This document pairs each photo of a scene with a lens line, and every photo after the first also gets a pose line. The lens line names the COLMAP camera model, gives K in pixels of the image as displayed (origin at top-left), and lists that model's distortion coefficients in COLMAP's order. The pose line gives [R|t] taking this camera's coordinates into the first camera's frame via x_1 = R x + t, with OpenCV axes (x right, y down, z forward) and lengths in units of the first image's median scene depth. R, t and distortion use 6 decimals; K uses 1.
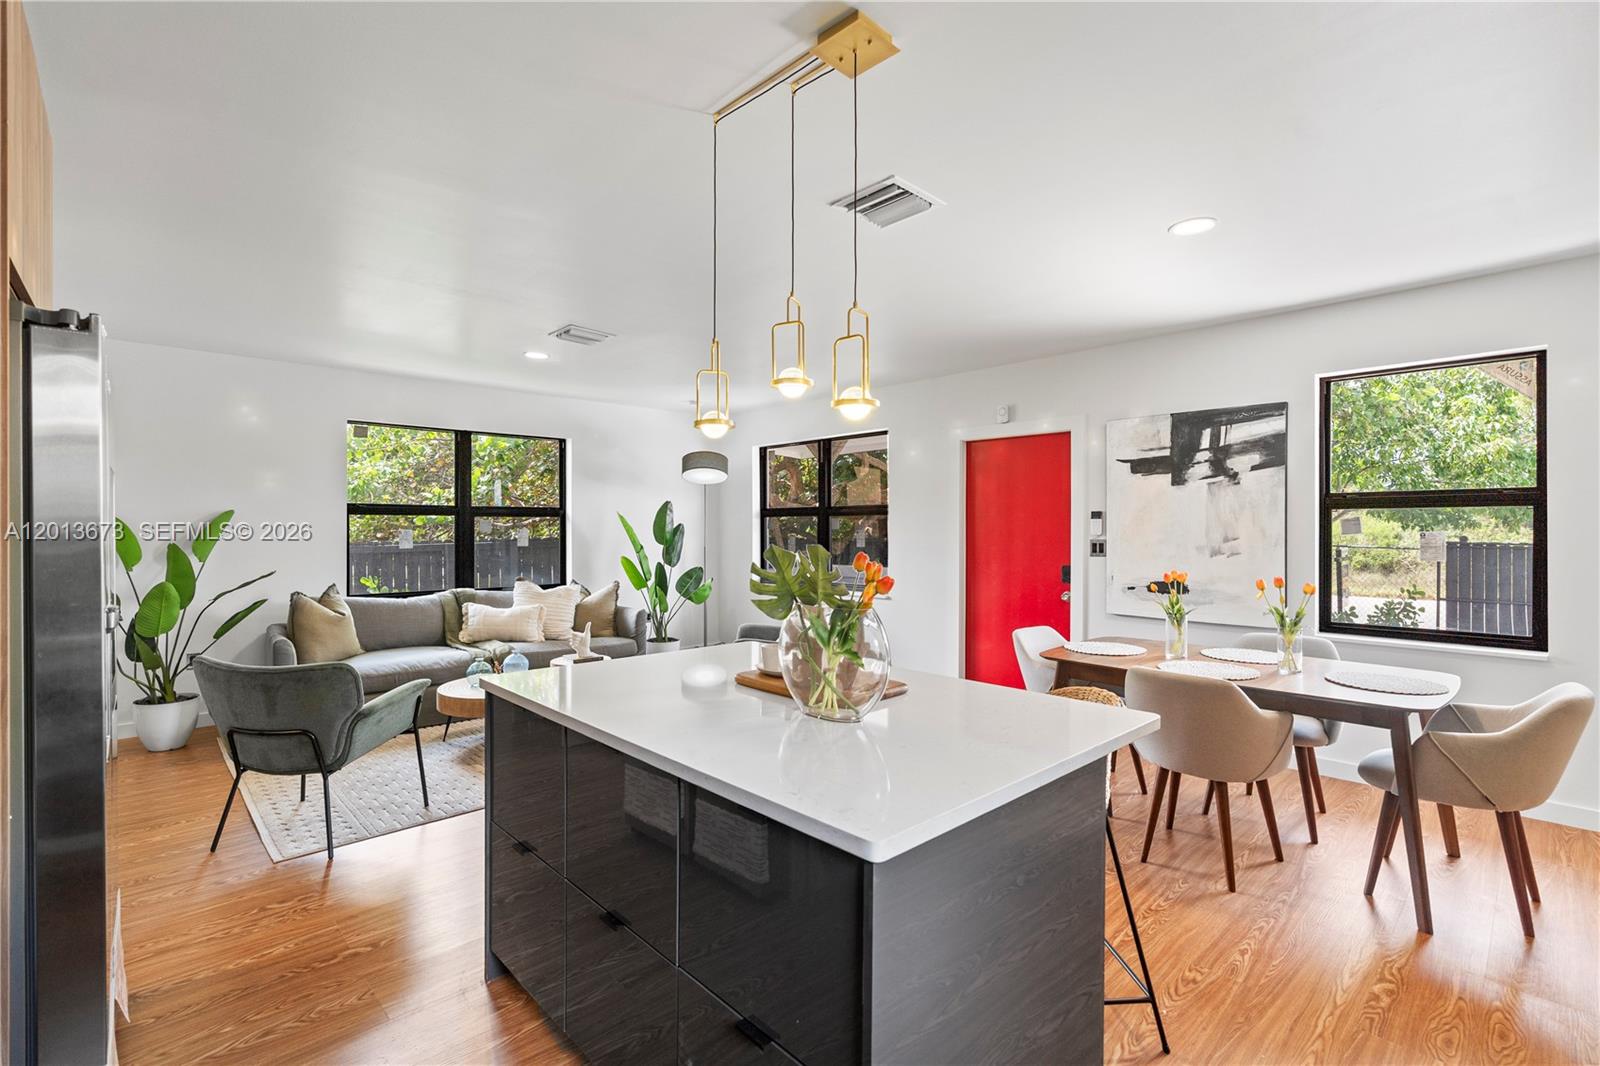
lens RADIAL K [[729.8, 0, 795.1], [0, 729.8, 532.3], [0, 0, 1]] dist [-0.006146, 0.003517]
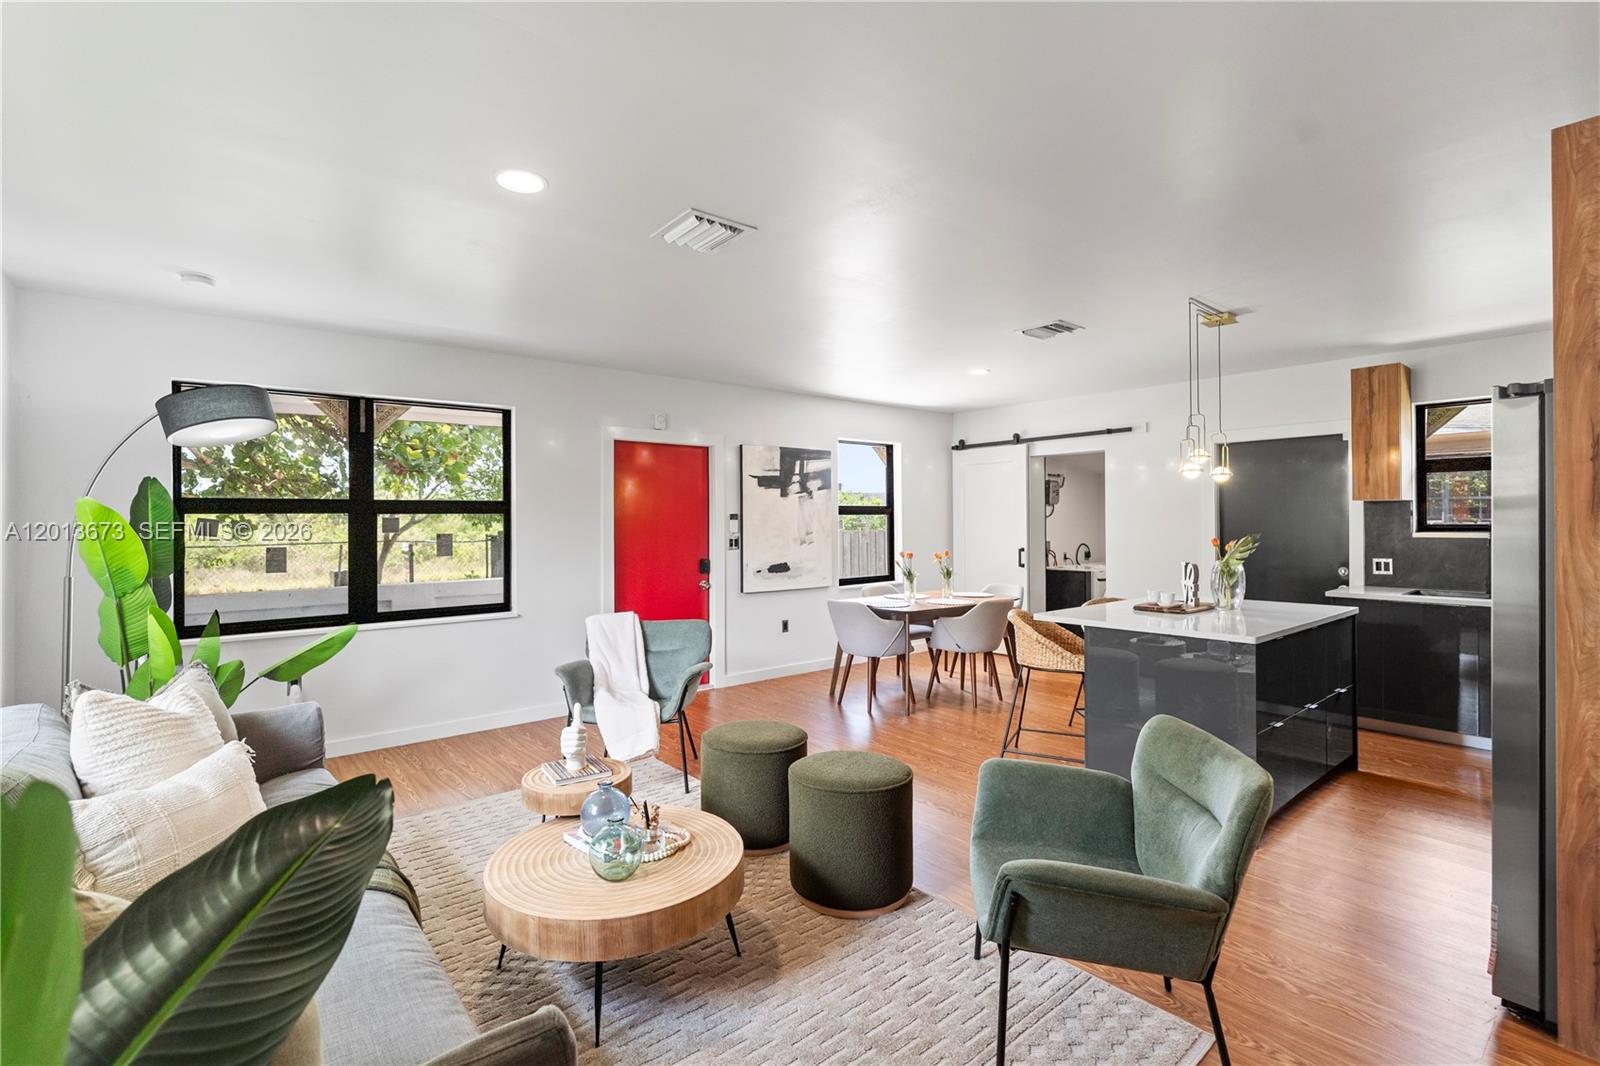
lens RADIAL K [[729.8, 0, 795.6], [0, 729.8, 523.4], [0, 0, 1]] dist [-0.006146, 0.003517]
pose [[0.064997, -0.004200, 0.997877, -0.695140], [0.013606, 0.999902, 0.003322, -0.012501], [-0.997793, 0.013362, 0.065047, 0.665665]]
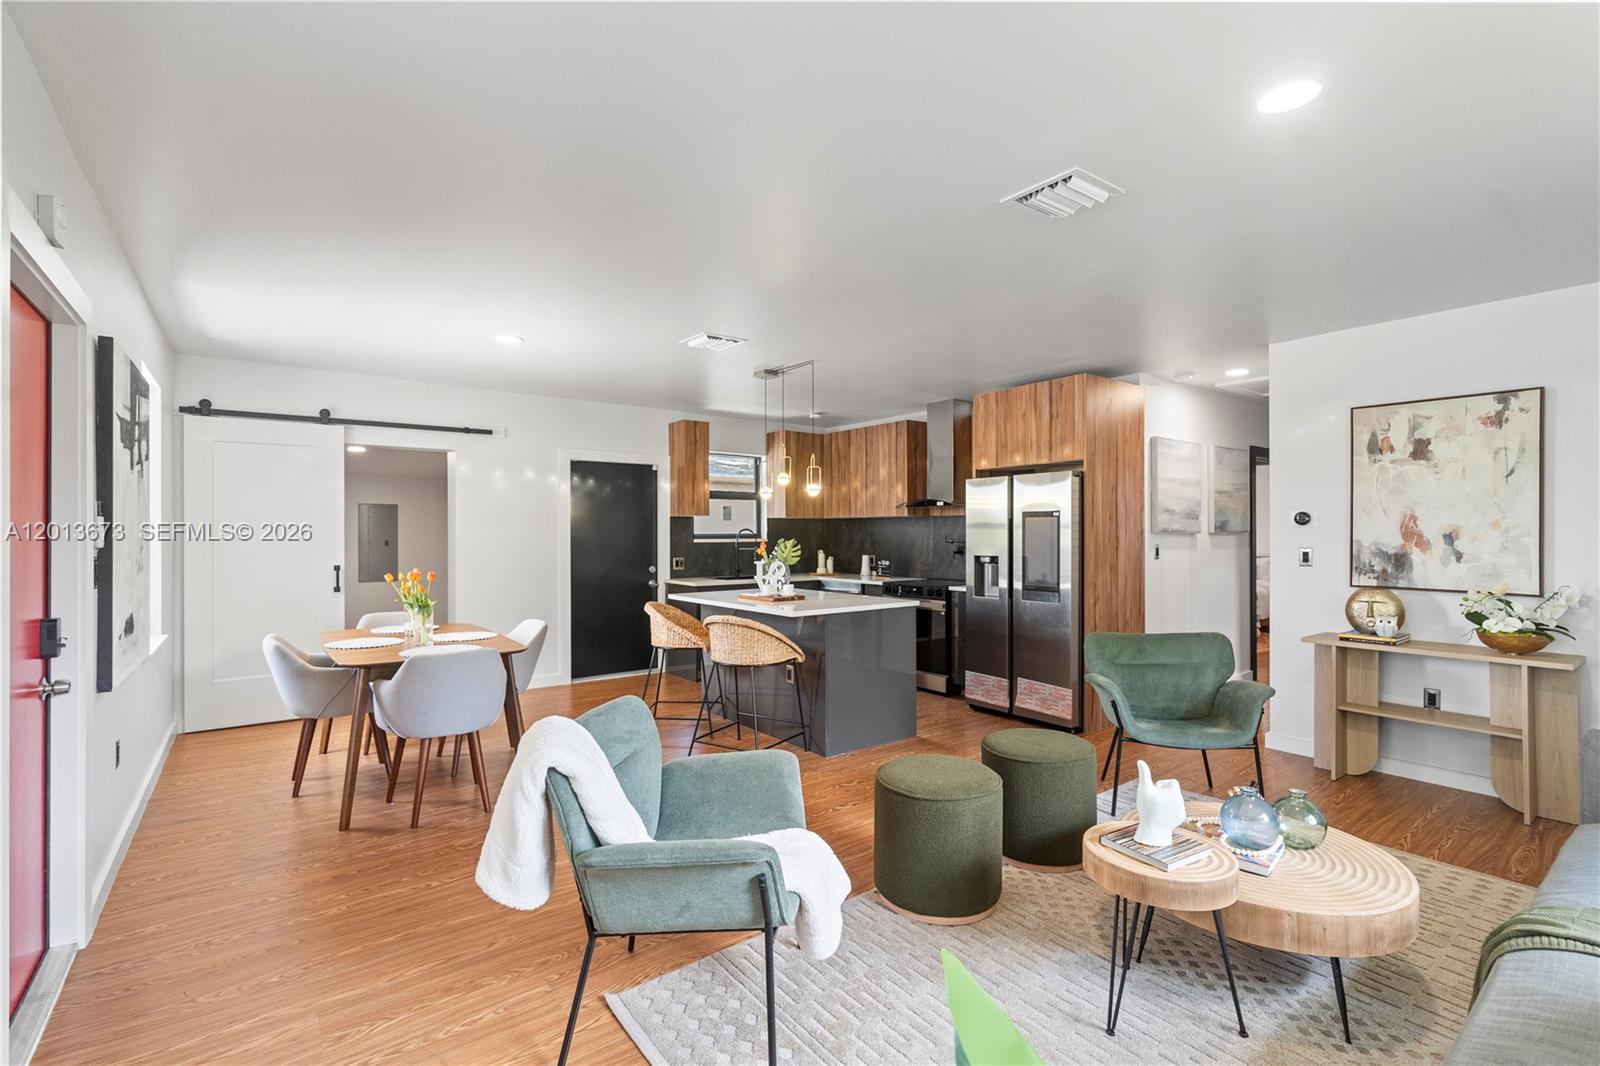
lens RADIAL K [[729.8, 0, 796.4], [0, 729.8, 533.0], [0, 0, 1]] dist [-0.006146, 0.003517]
pose [[-0.994606, 0.001738, 0.103709, -0.108628], [0.002591, 0.999964, 0.008096, -0.008831], [-0.103692, 0.008321, -0.994575, 1.203616]]
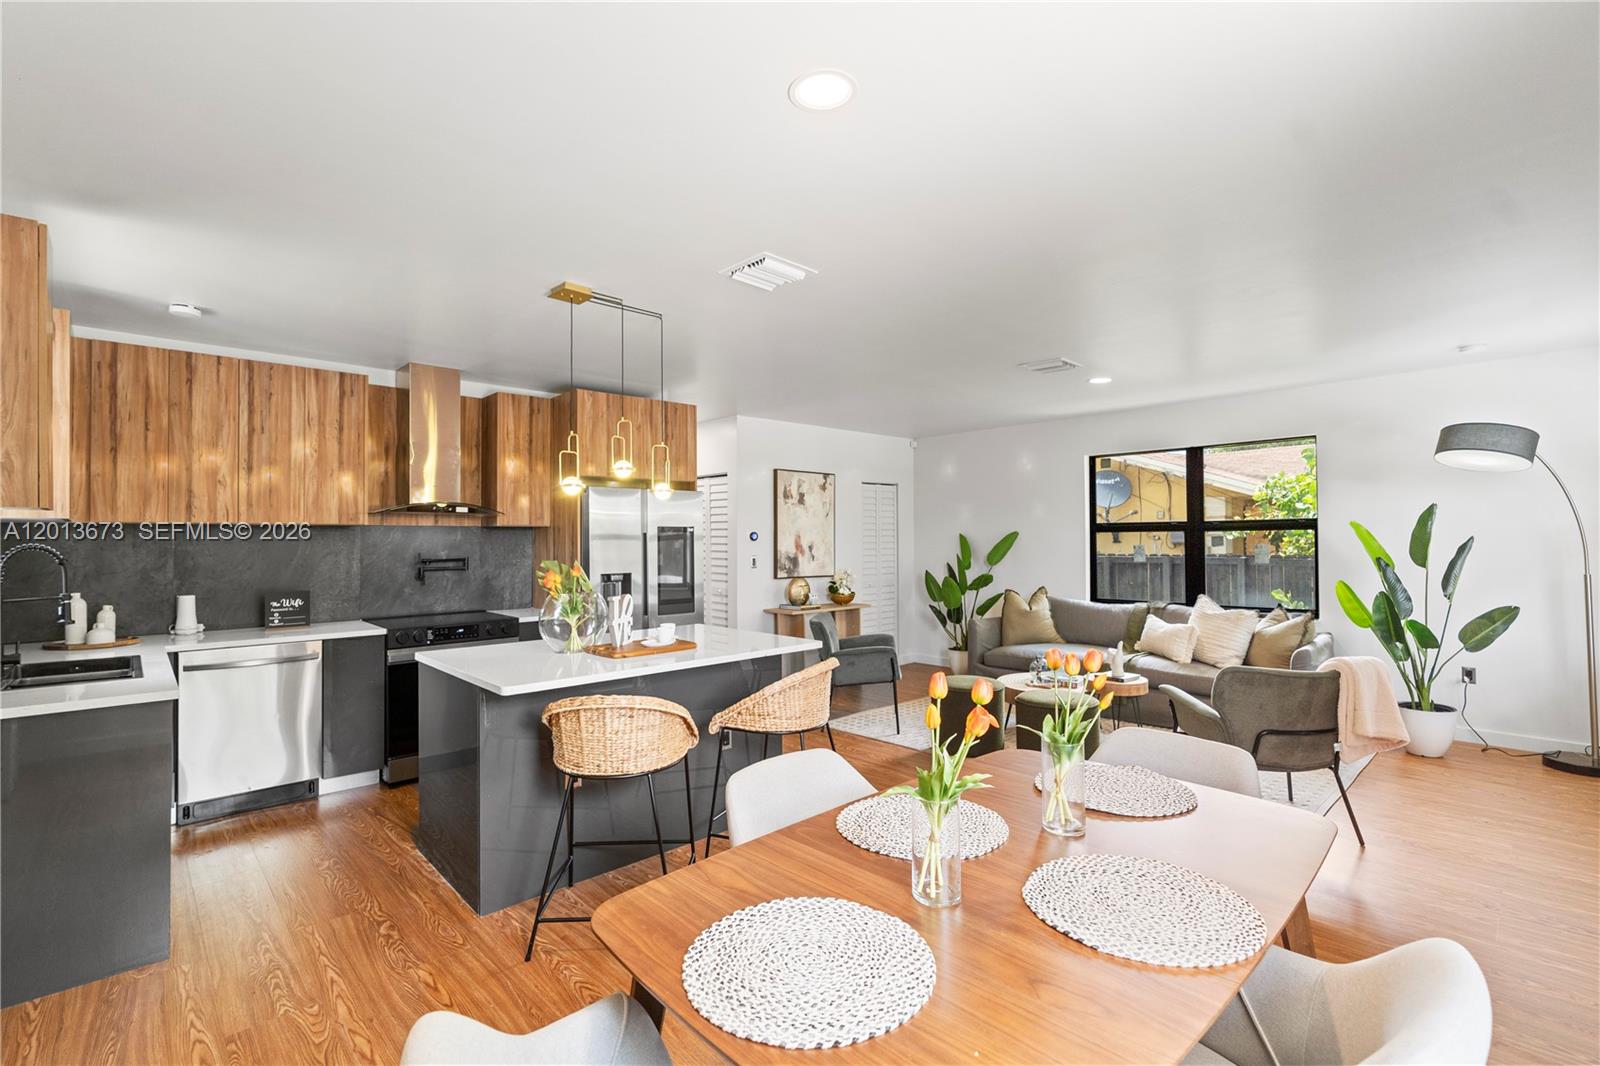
lens RADIAL K [[729.8, 0, 801.5], [0, 729.8, 534.0], [0, 0, 1]] dist [-0.006146, 0.003517]
pose [[0.008580, -0.009418, -0.999919, 0.582053], [-0.000731, 0.999955, -0.009425, -0.009513], [0.999963, 0.000812, 0.008573, 0.472430]]
